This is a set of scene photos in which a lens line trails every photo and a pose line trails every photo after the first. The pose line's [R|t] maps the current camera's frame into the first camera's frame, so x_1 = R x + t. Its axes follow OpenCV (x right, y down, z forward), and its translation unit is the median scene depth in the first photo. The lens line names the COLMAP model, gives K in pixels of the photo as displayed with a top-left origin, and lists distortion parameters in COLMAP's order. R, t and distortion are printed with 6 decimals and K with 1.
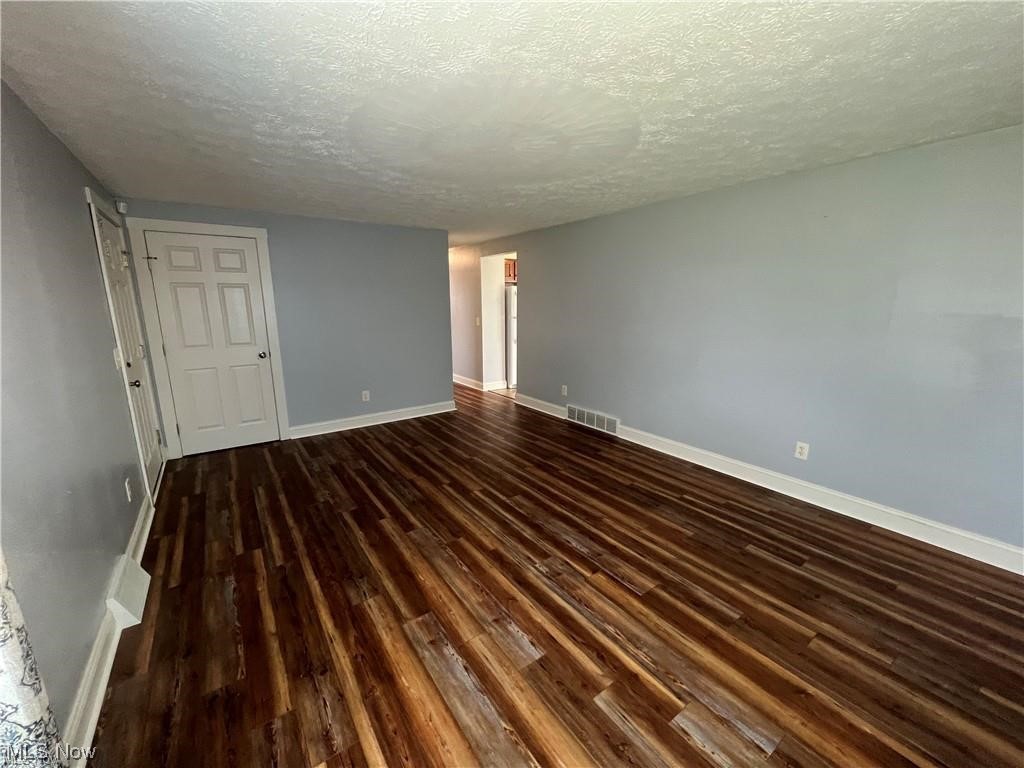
lens RADIAL K [[404.7, 0, 514.5], [0, 404.7, 384.8], [0, 0, 1]] dist [-0.001241, 0.000398]
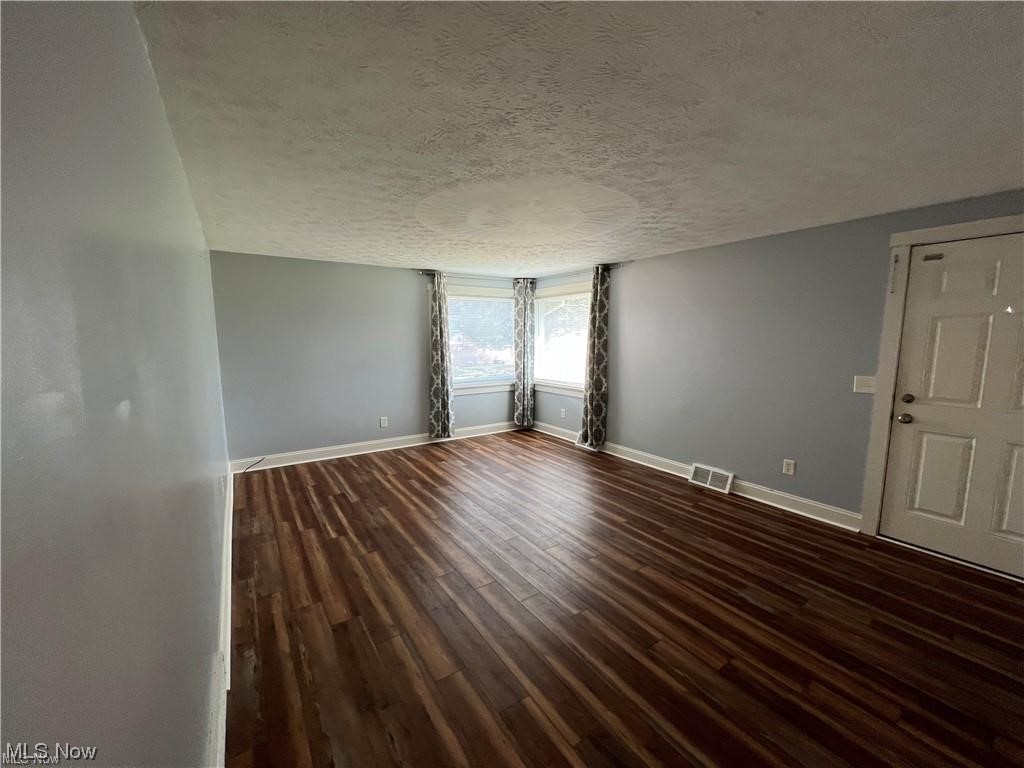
lens RADIAL K [[404.7, 0, 513.7], [0, 404.7, 385.3], [0, 0, 1]] dist [-0.001241, 0.000398]
pose [[-0.999401, 0.003258, 0.034467, -0.055229], [0.014479, 0.943641, 0.330653, -0.490065], [-0.031448, 0.330954, -0.943123, 2.289941]]
